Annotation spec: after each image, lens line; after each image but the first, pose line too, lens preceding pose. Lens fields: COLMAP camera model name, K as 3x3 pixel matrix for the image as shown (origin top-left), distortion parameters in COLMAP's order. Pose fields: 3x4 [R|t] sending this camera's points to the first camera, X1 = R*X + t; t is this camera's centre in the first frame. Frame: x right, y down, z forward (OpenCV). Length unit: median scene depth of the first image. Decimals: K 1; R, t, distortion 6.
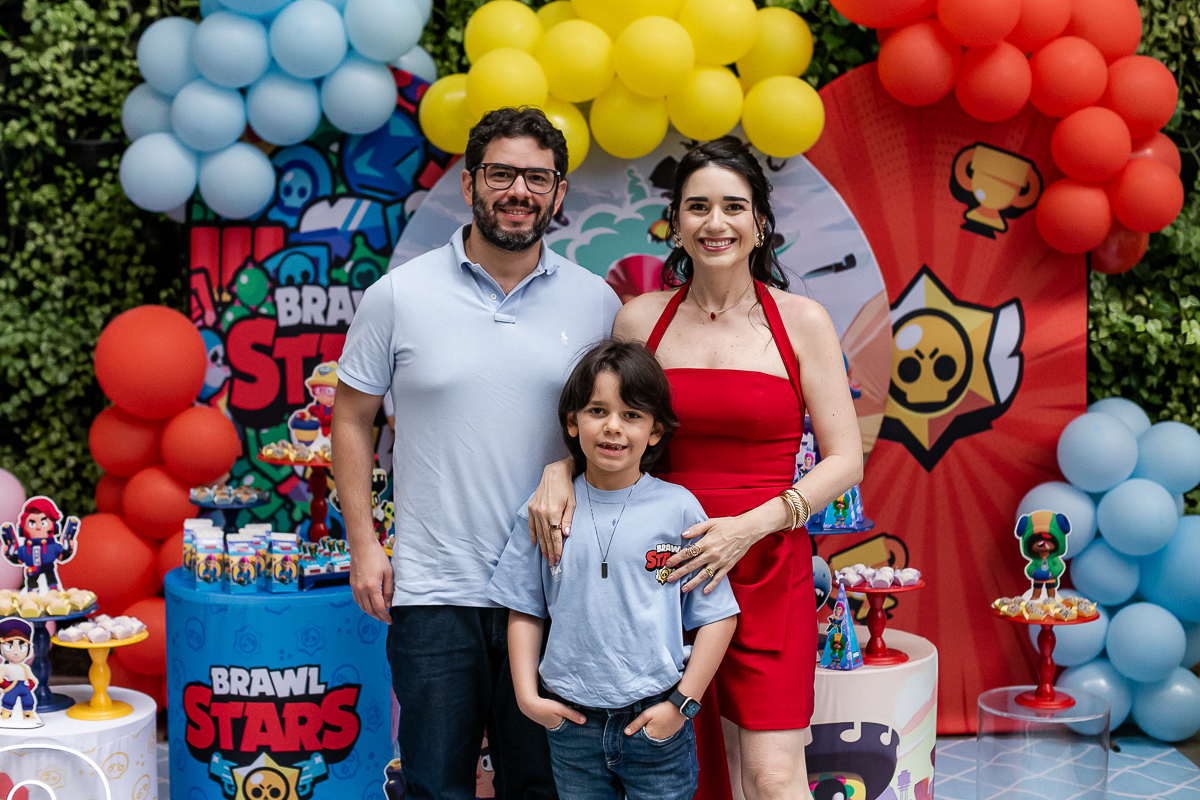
lens RADIAL K [[1778.1, 0, 603.0], [0, 1778.1, 394.6], [0, 0, 1]] dist [-0.184178, 0.386825]
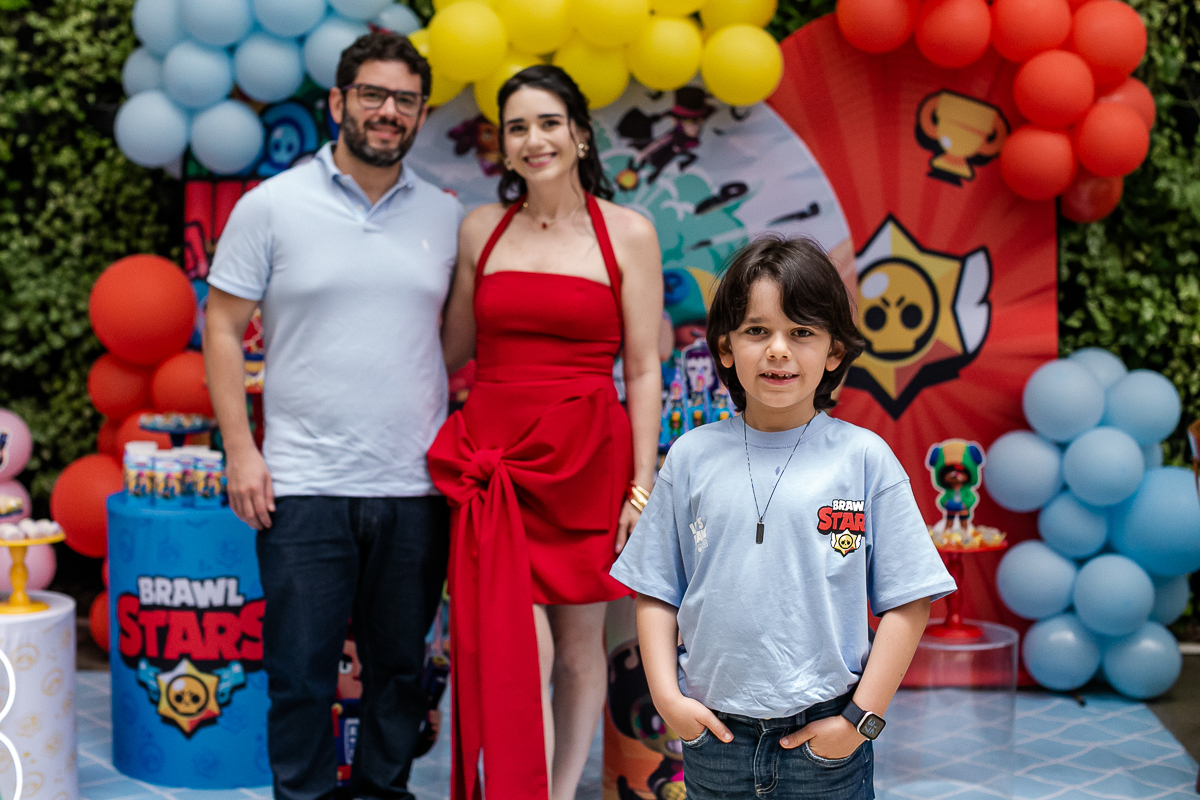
lens RADIAL K [[1806.8, 0, 585.8], [0, 1806.8, 394.4], [0, 0, 1]] dist [-0.184988, 0.420041]
pose [[0.993265, 0.007256, -0.115637, 0.126673], [-0.008908, 0.999865, -0.013771, 0.043886], [0.115521, 0.014708, 0.993196, -0.026385]]
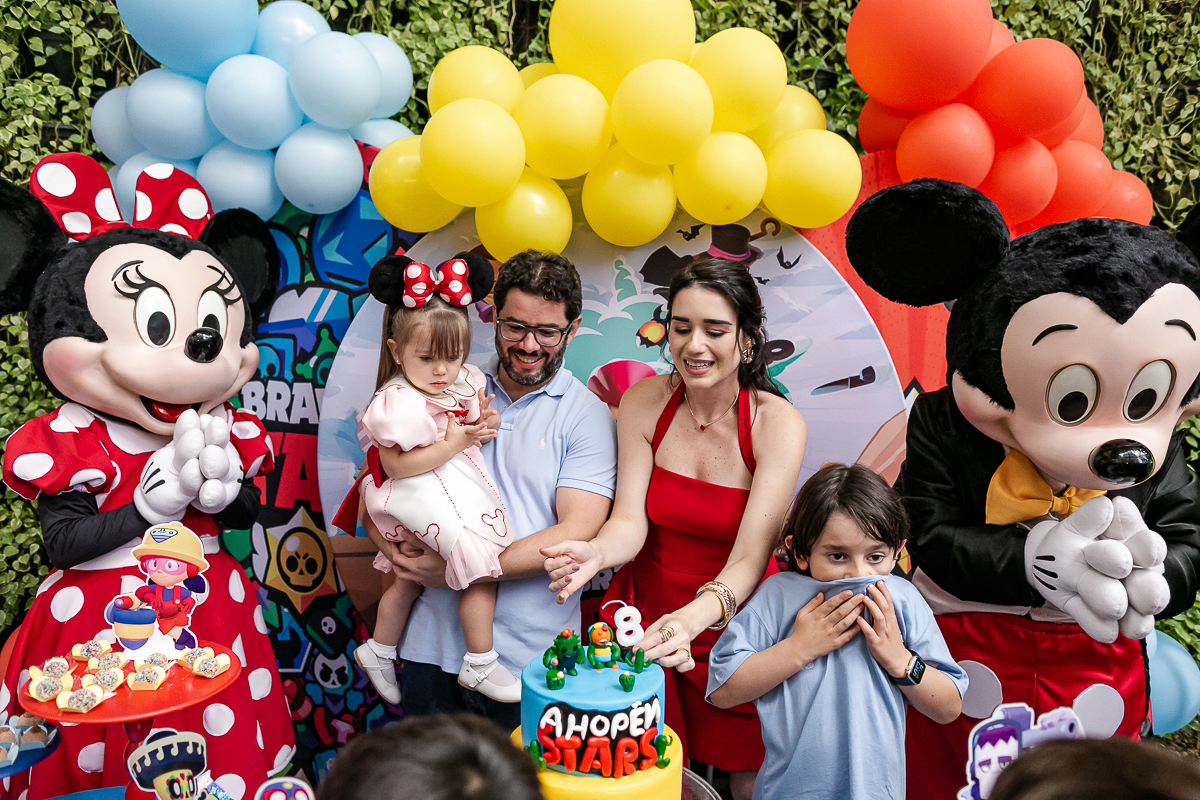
lens RADIAL K [[826.8, 0, 596.0], [0, 826.8, 399.0], [0, 0, 1]] dist [-0.051361, 0.047594]
pose [[0.998842, 0.028060, 0.039080, -0.010239], [-0.027631, 0.999552, -0.011469, -0.053387], [-0.039384, 0.010376, 0.999170, 0.584845]]
